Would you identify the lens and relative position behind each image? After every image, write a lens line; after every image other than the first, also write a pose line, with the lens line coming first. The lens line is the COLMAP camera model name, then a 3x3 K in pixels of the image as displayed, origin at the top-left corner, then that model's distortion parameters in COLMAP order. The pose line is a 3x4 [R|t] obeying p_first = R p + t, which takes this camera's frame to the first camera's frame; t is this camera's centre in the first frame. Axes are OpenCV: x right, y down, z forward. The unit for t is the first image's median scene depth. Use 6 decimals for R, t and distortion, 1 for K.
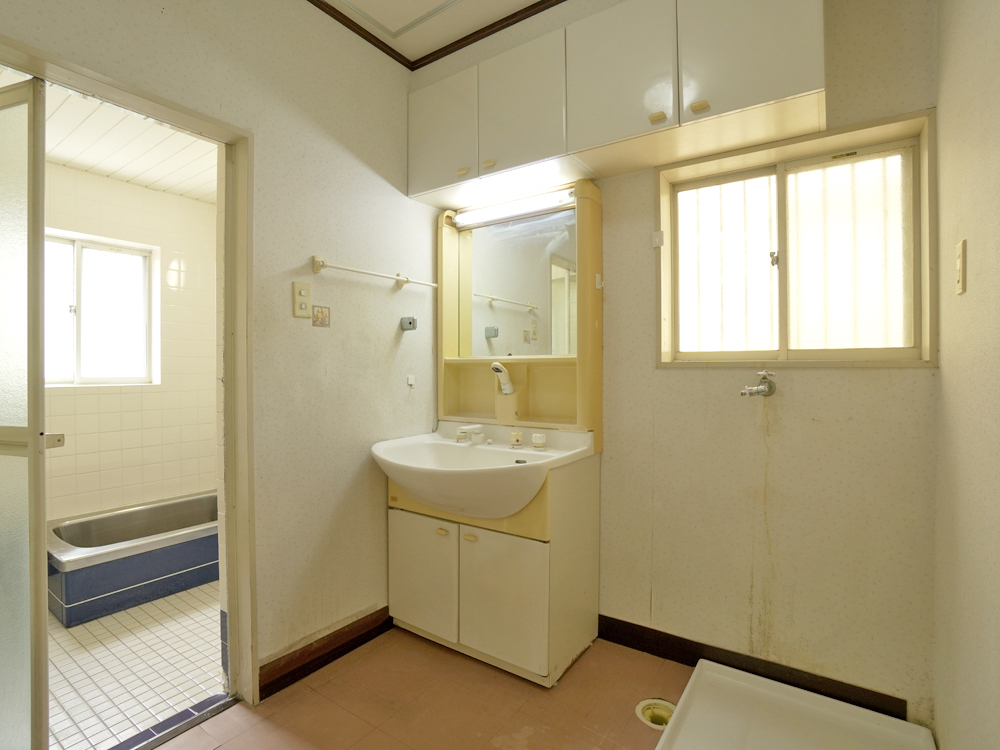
lens RADIAL K [[492.0, 0, 500.0], [0, 492.0, 375.0], [0, 0, 1]] dist [-0.048502, 0.001193]
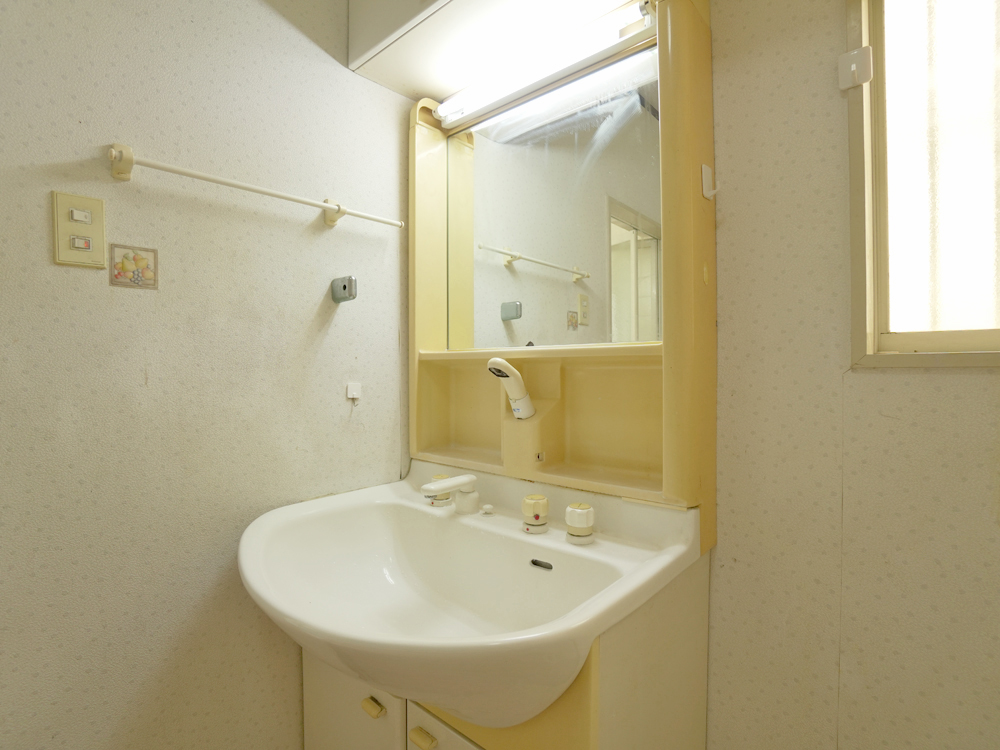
lens RADIAL K [[492.0, 0, 500.0], [0, 492.0, 375.0], [0, 0, 1]] dist [-0.048502, 0.001193]
pose [[0.992219, -0.000916, -0.124503, 0.056873], [0.001002, 0.999999, 0.000621, -0.007915], [0.124502, -0.000741, 0.992219, 0.478707]]
